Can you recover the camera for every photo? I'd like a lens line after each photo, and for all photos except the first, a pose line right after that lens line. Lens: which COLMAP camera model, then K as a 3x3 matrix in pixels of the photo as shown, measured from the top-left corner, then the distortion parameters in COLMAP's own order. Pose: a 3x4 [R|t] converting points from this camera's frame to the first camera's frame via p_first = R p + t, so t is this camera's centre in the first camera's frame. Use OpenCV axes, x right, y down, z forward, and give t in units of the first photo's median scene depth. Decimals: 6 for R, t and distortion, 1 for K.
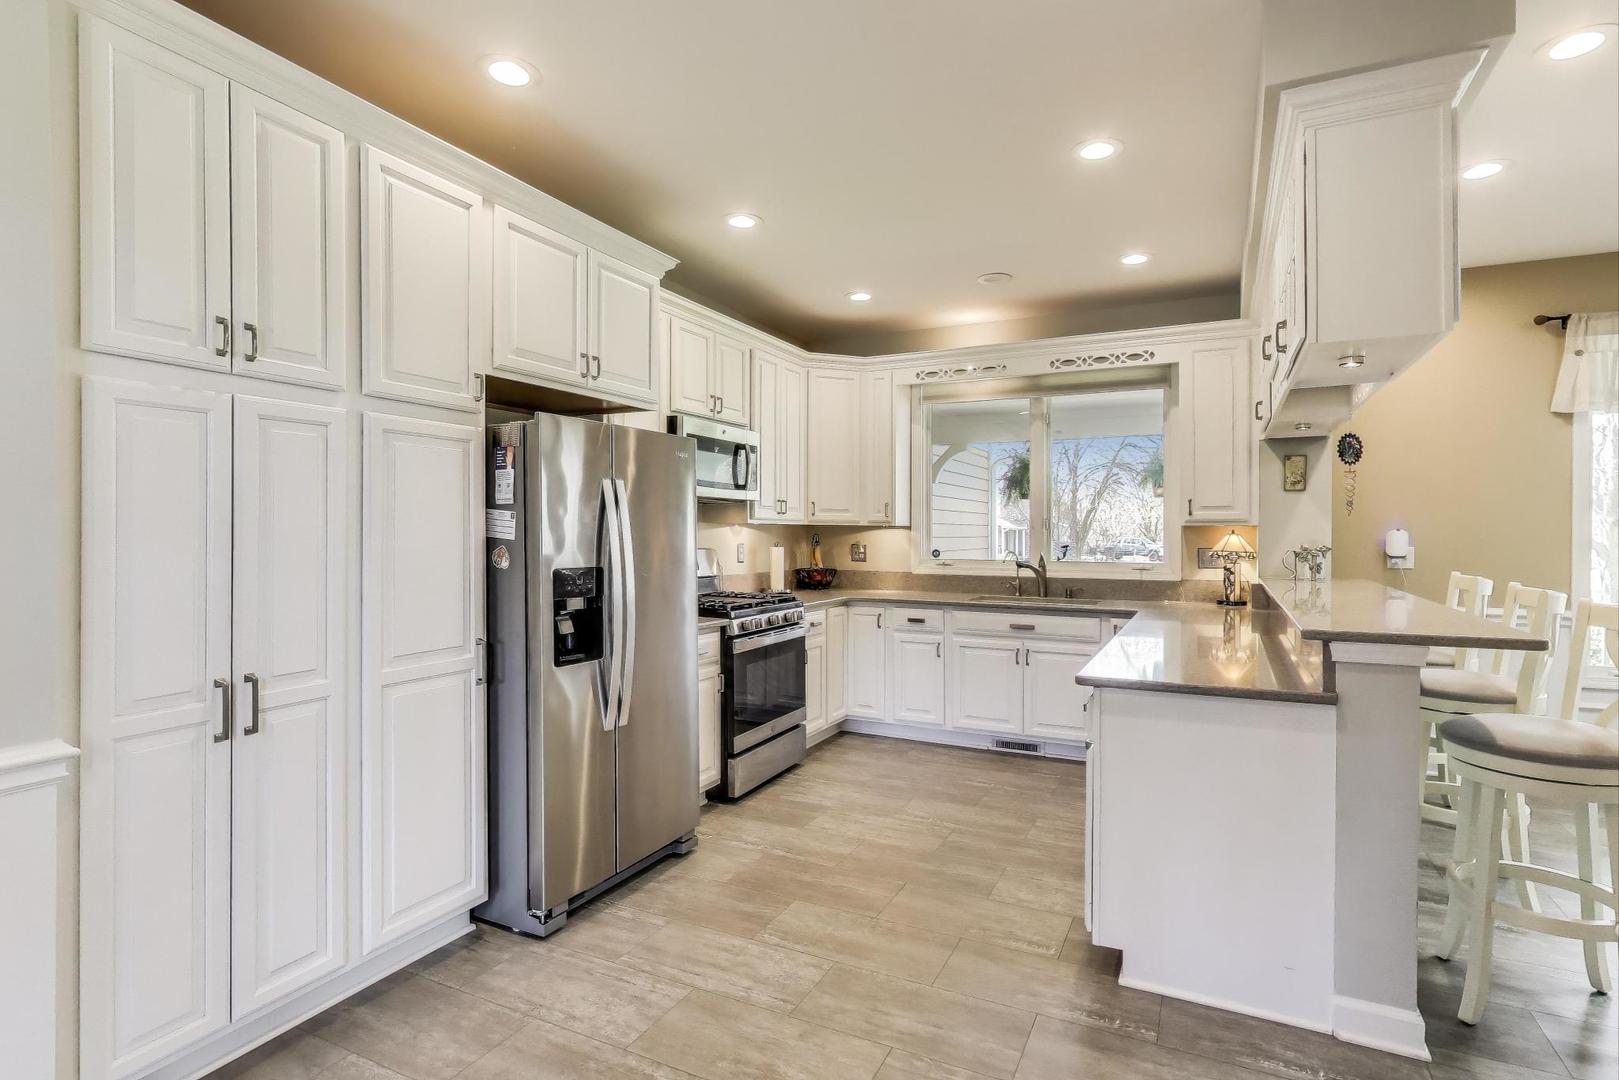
lens RADIAL K [[791.2, 0, 809.8], [0, 791.2, 531.0], [0, 0, 1]] dist [0.006626, -0.000098]
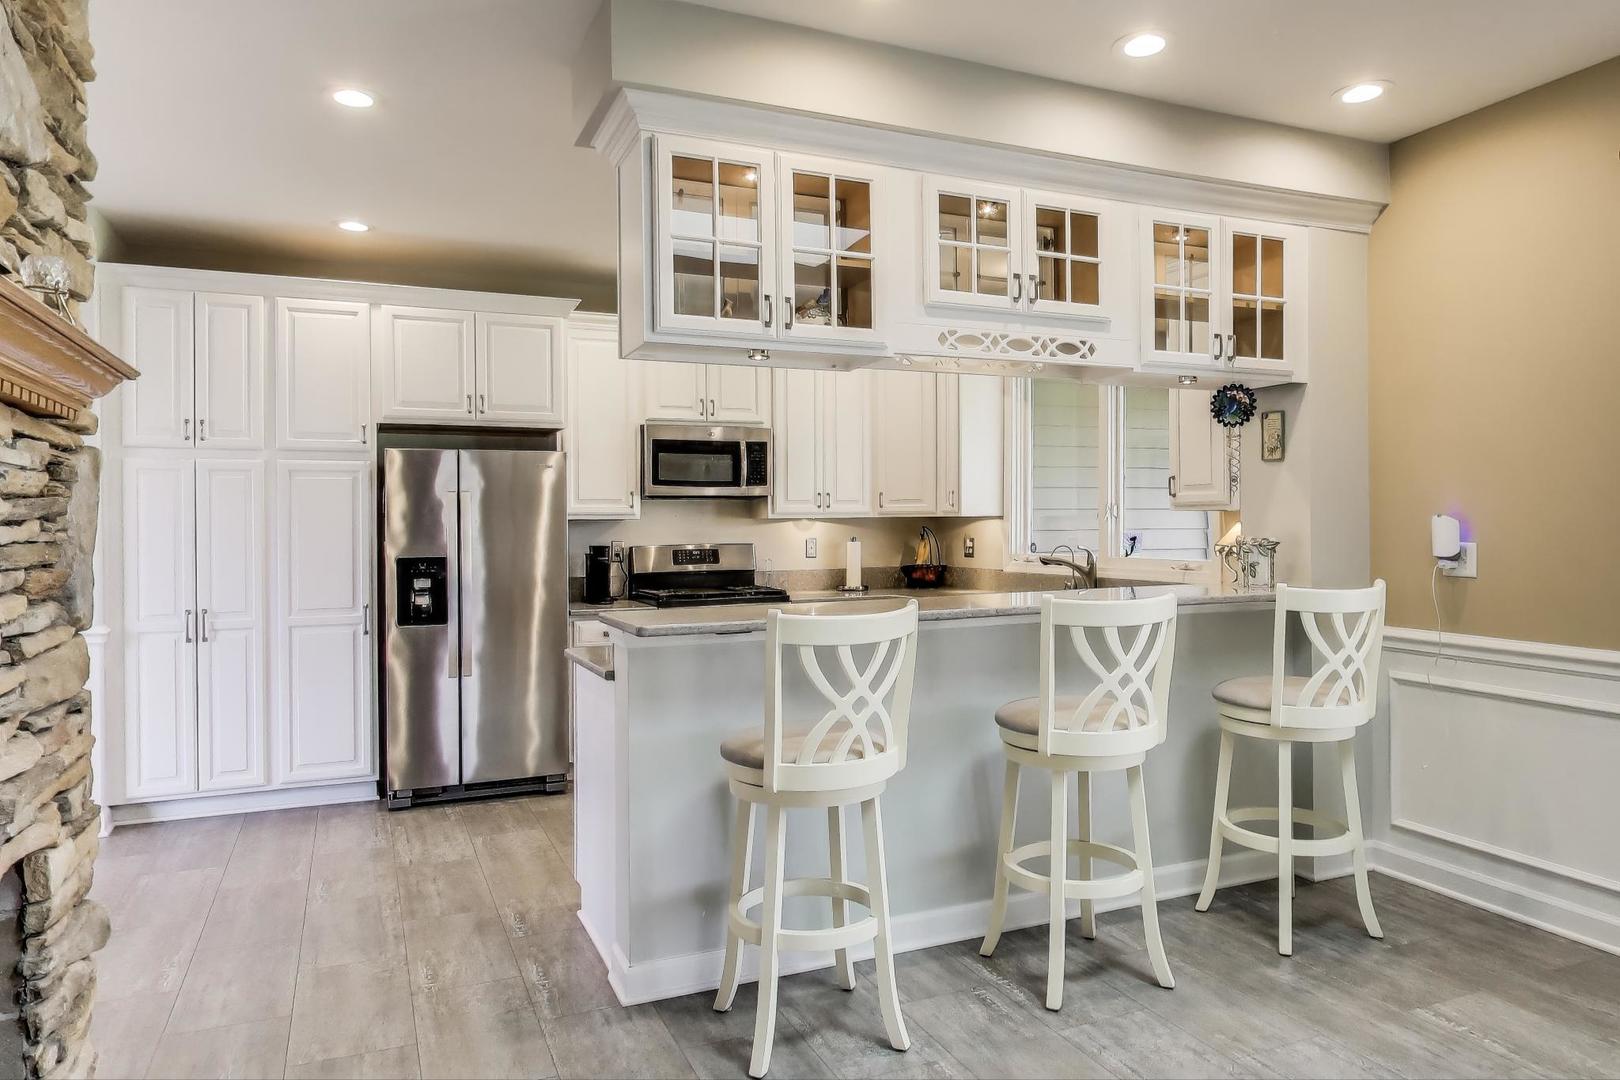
lens RADIAL K [[1040.9, 0, 815.5], [0, 1040.9, 529.3], [0, 0, 1]] dist [-0.000154, 0.001050]
pose [[0.766769, -0.006446, -0.641891, 0.820441], [0.013654, 0.999887, 0.006269, -0.001483], [0.641778, -0.013571, 0.766770, 0.024664]]
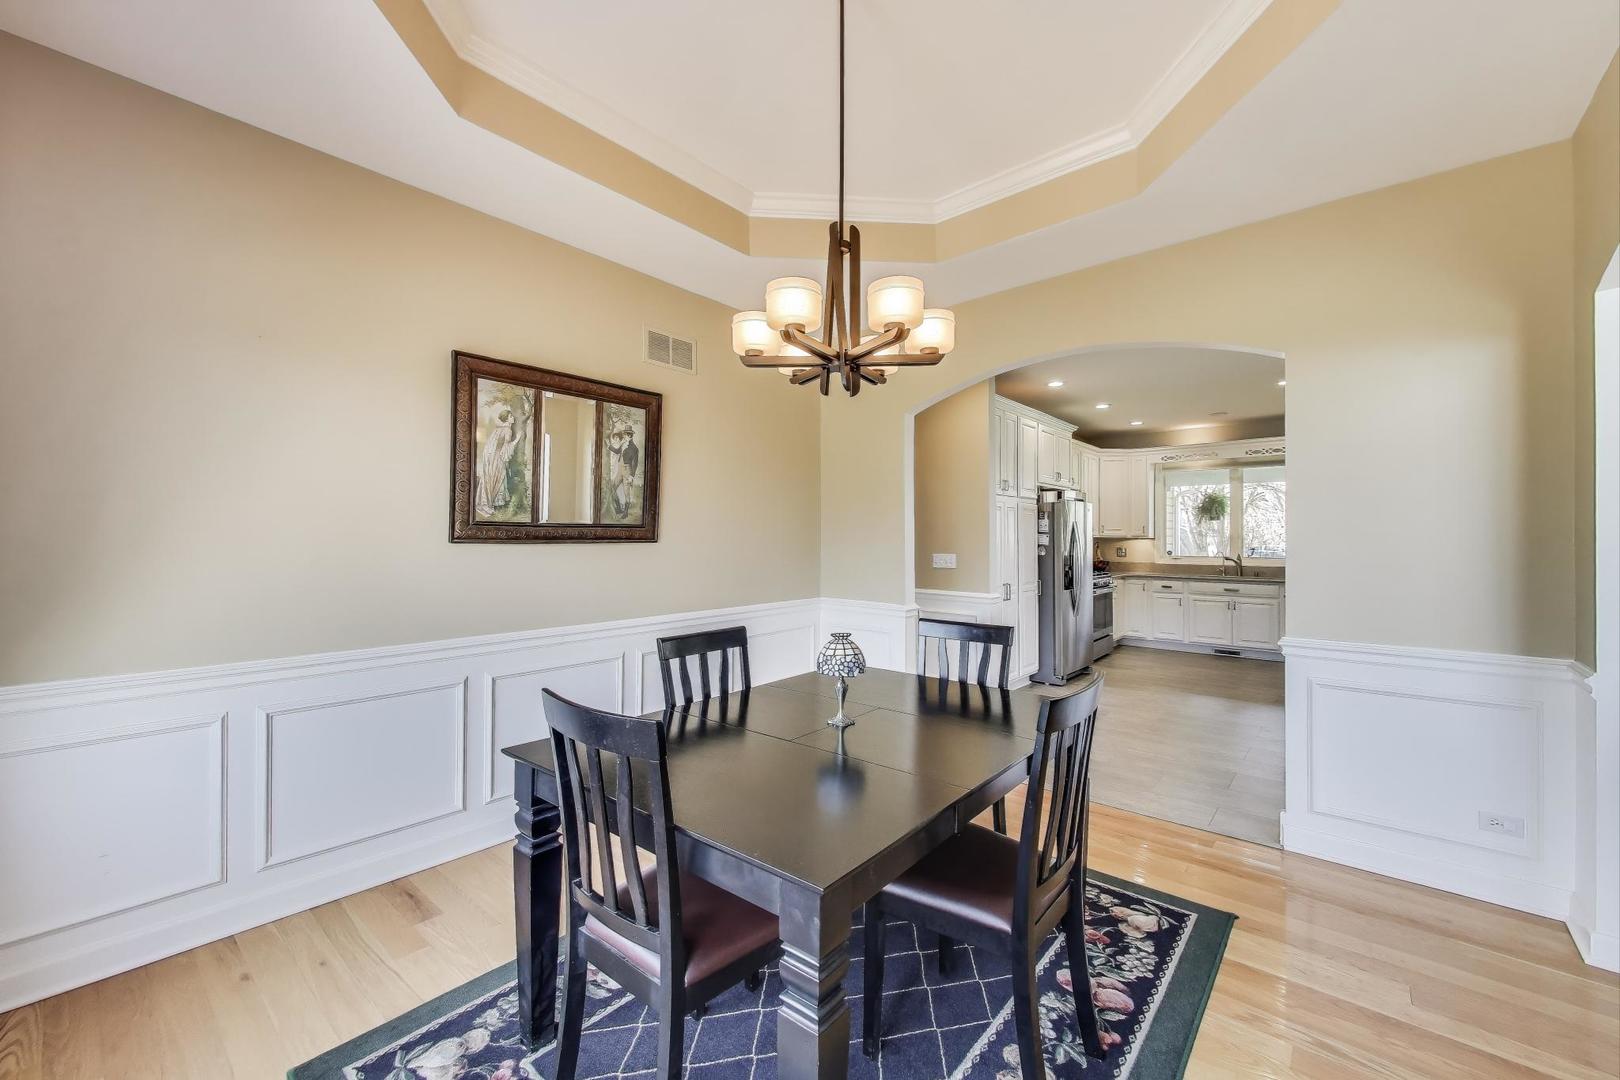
lens RADIAL K [[657.7, 0, 770.8], [0, 657.7, 538.1], [0, 0, 1]] dist [-0.001902, -0.000668]
pose [[0.966623, -0.000238, -0.256205, -0.413277], [0.000038, 1.000000, -0.000786, -0.005729], [0.256205, 0.000750, 0.966622, -0.854089]]
